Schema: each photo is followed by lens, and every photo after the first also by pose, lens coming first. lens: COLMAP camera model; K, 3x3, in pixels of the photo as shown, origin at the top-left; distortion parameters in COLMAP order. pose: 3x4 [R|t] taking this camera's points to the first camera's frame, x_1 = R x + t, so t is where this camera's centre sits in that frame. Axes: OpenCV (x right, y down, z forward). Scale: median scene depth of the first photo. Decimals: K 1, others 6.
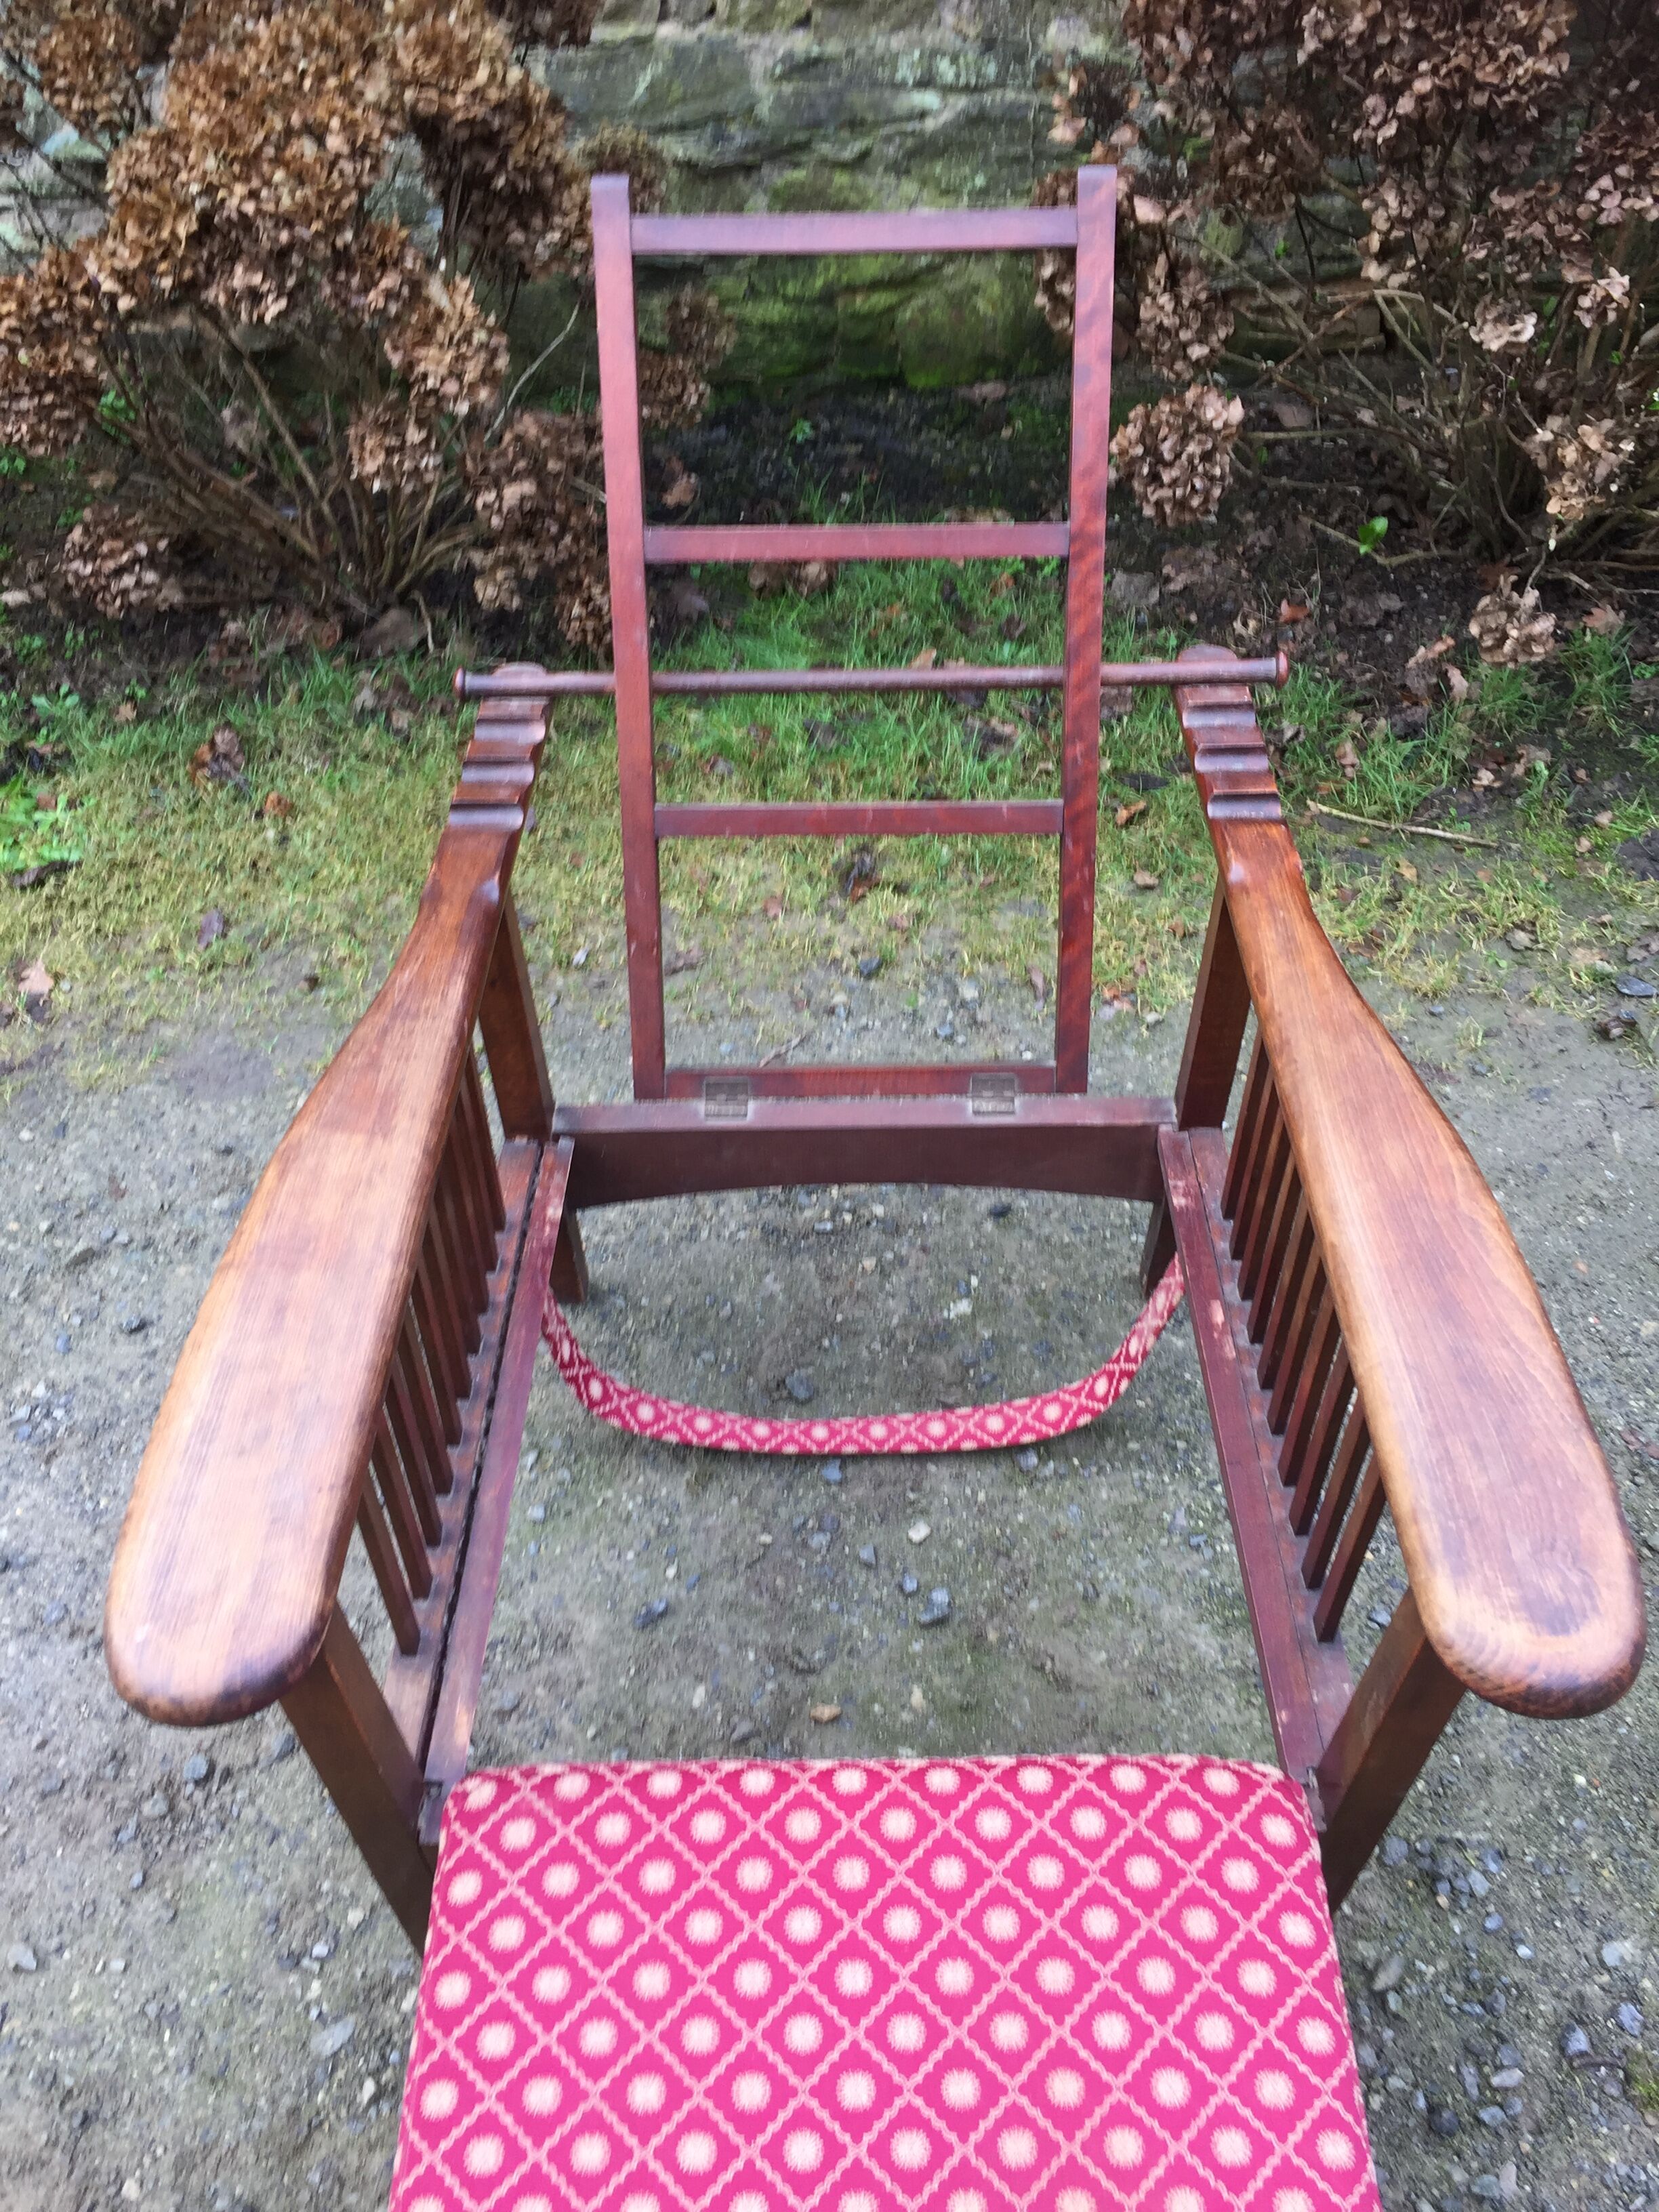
lens RADIAL K [[1898.0, 0, 816.3], [0, 1898.0, 1142.3], [0, 0, 1]] dist [0.079539, -0.102391]
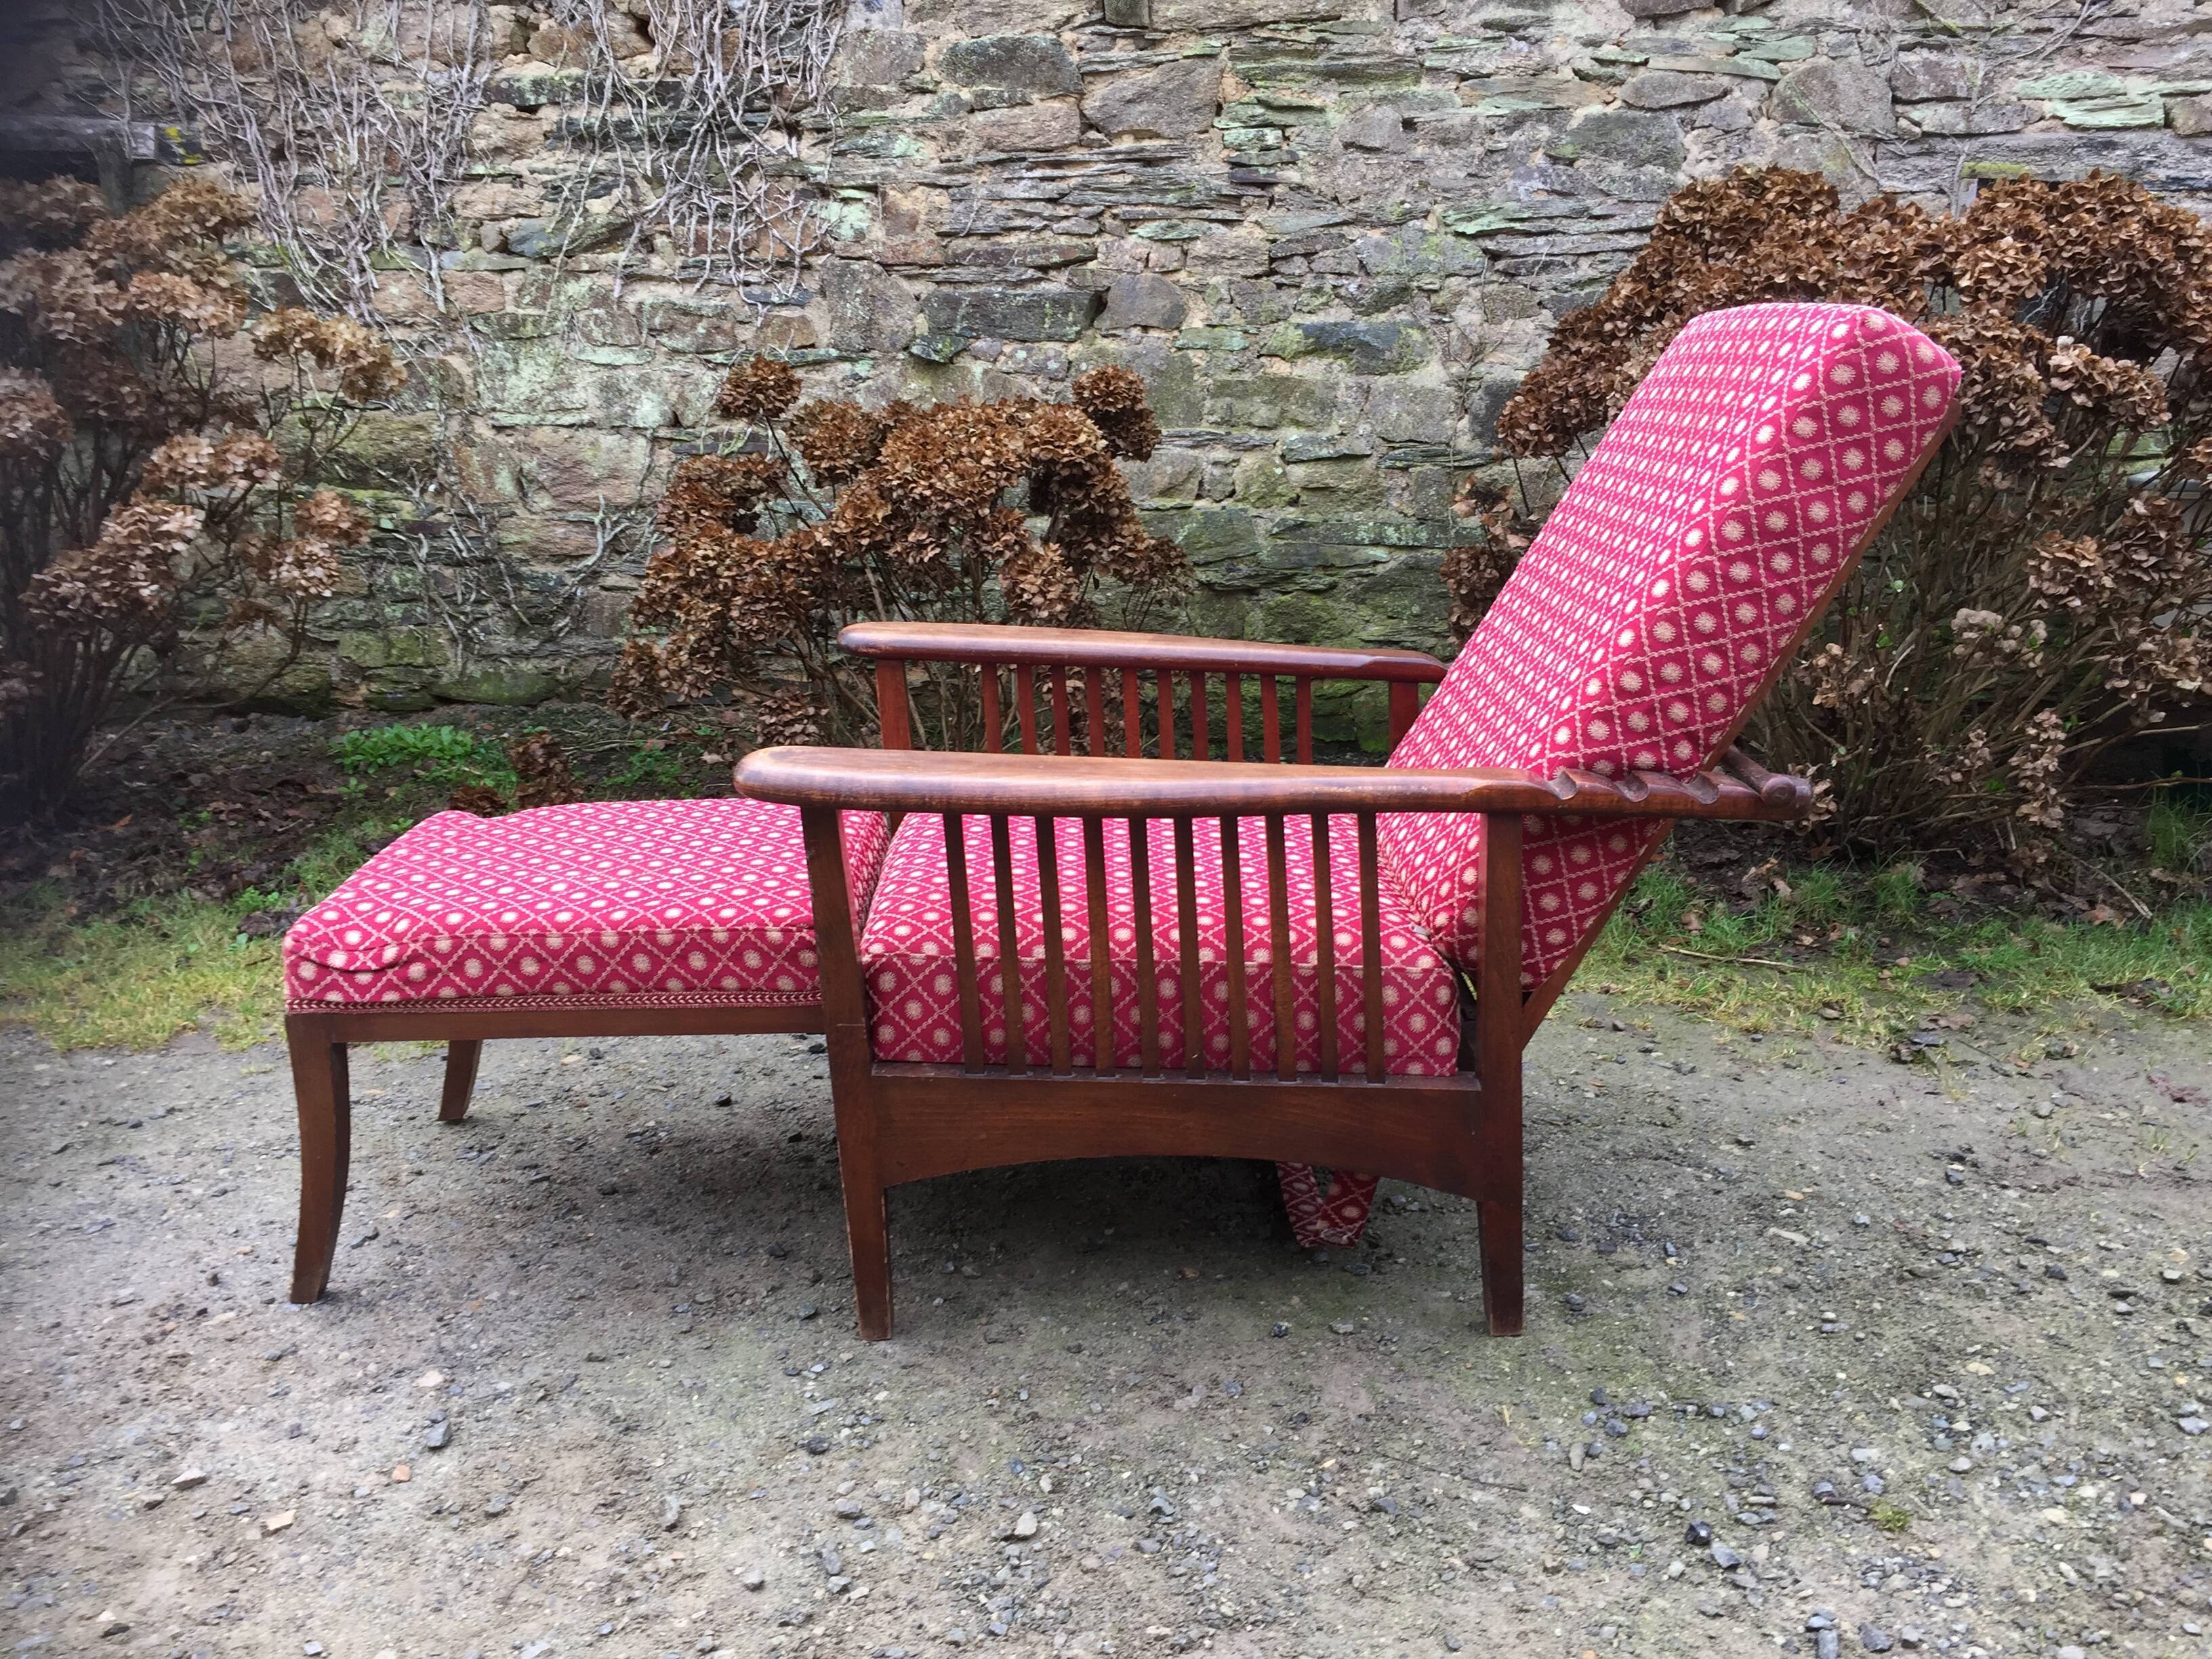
lens RADIAL K [[1896.1, 0, 1105.7], [0, 1896.1, 837.9], [0, 0, 1]] dist [0.082091, -0.114243]
pose [[0.991765, 0.052003, -0.117042, 0.044507], [-0.103064, 0.866572, -0.488293, 0.486544], [0.076032, 0.496335, 0.864795, -0.181358]]
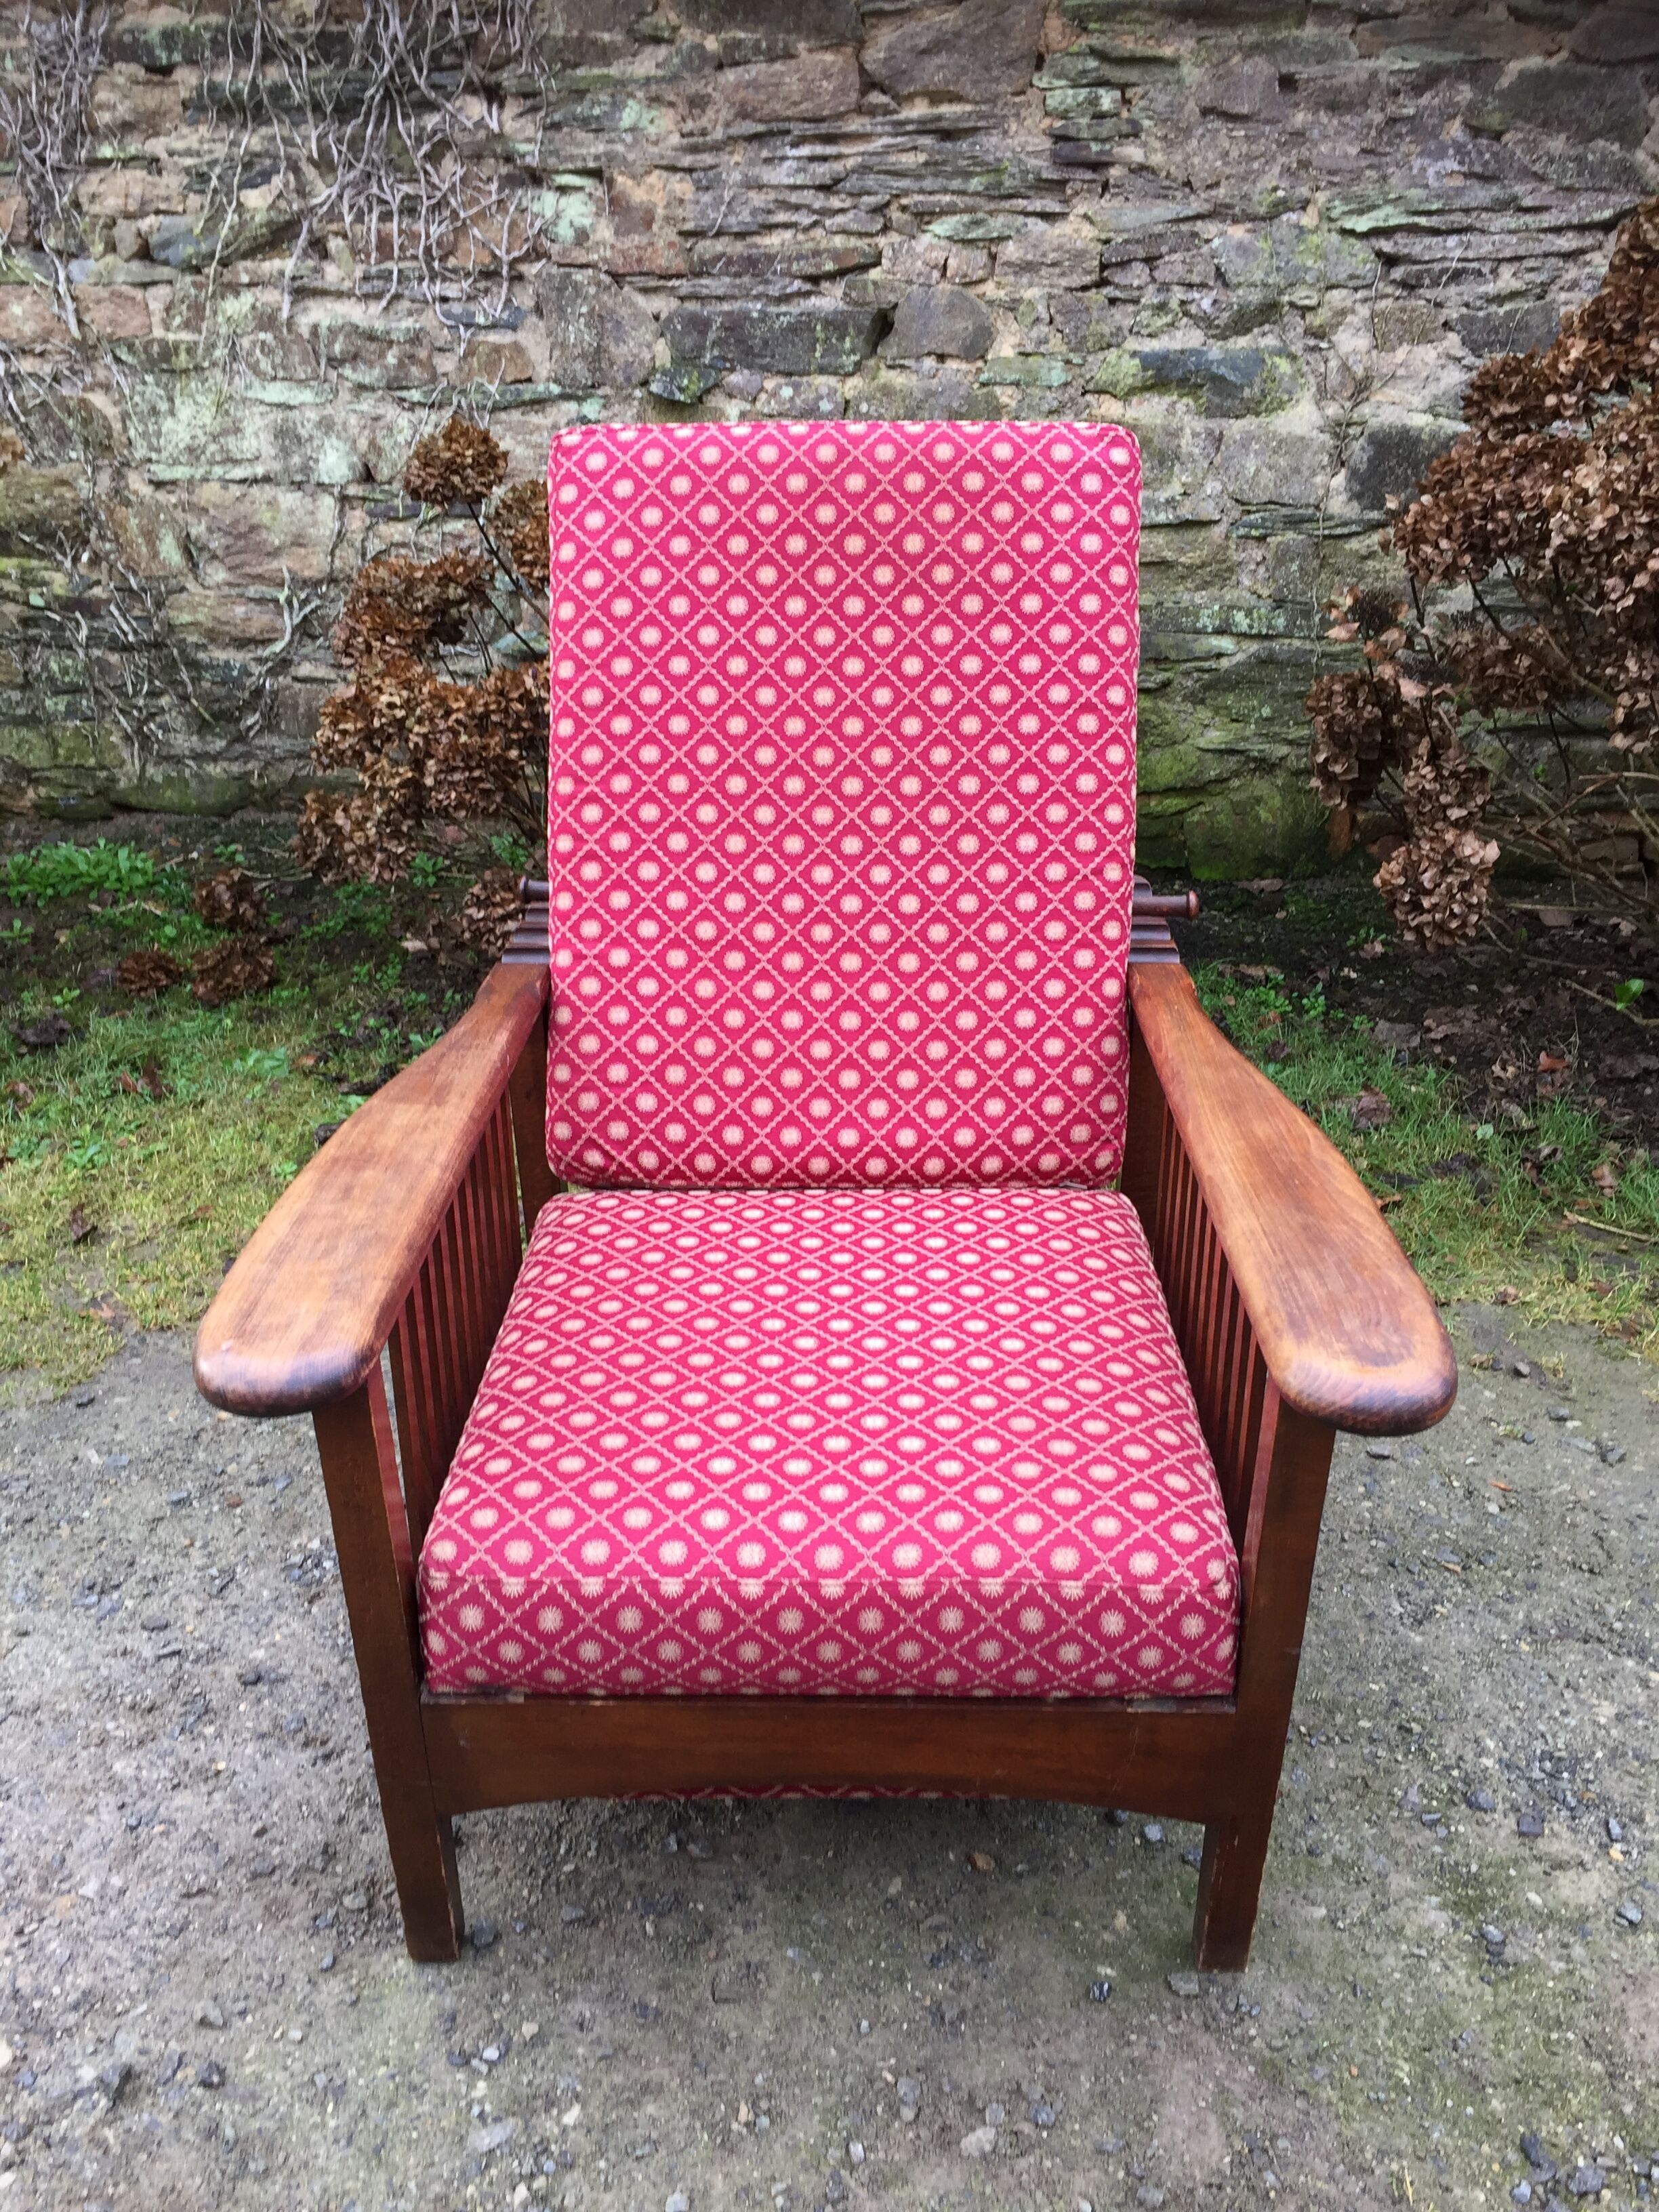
lens RADIAL K [[1898.0, 0, 828.1], [0, 1898.0, 1134.9], [0, 0, 1]] dist [0.079539, -0.102391]
pose [[0.987073, 0.080350, -0.138675, 0.006826], [-0.119715, 0.944920, -0.304621, 0.171474], [0.106560, 0.317285, 0.942324, -0.036386]]
